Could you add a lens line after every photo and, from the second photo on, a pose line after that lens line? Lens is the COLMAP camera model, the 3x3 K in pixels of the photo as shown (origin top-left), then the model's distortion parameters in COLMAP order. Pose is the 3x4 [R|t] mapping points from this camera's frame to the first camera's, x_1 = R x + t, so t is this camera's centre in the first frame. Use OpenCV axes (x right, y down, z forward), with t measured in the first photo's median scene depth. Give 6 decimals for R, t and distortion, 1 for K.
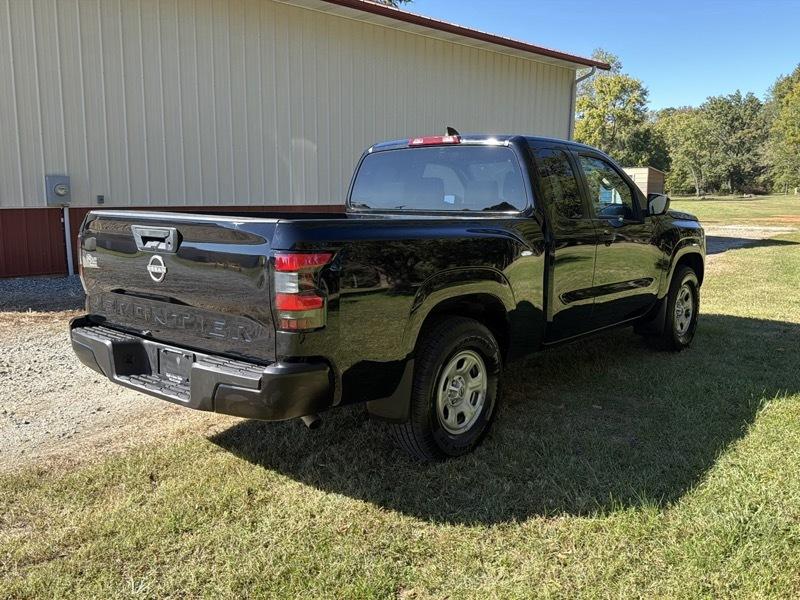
lens RADIAL K [[705.3, 0, 404.1], [0, 705.3, 300.1], [0, 0, 1]] dist [0.131395, -0.236770]
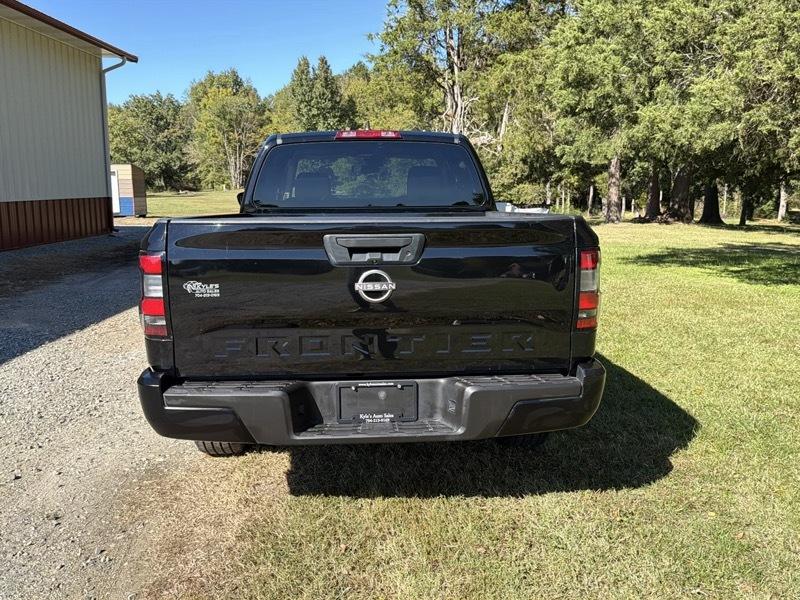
lens RADIAL K [[705.3, 0, 404.1], [0, 705.3, 300.1], [0, 0, 1]] dist [0.131395, -0.236770]
pose [[0.728793, -0.116896, 0.674682, -0.736928], [0.113977, 0.992284, 0.048806, -0.053984], [-0.675181, 0.041328, 0.736493, 0.331533]]
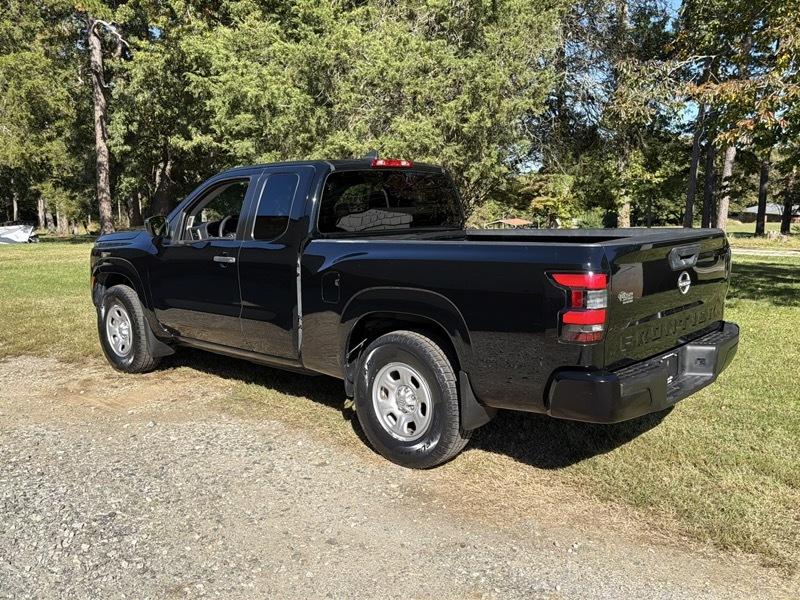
lens RADIAL K [[705.3, 0, 404.1], [0, 705.3, 300.1], [0, 0, 1]] dist [0.131395, -0.236770]
pose [[0.035552, -0.150004, 0.988046, -1.235619], [0.161403, 0.976553, 0.142451, -0.203589], [-0.986248, 0.154409, 0.058930, 1.120975]]
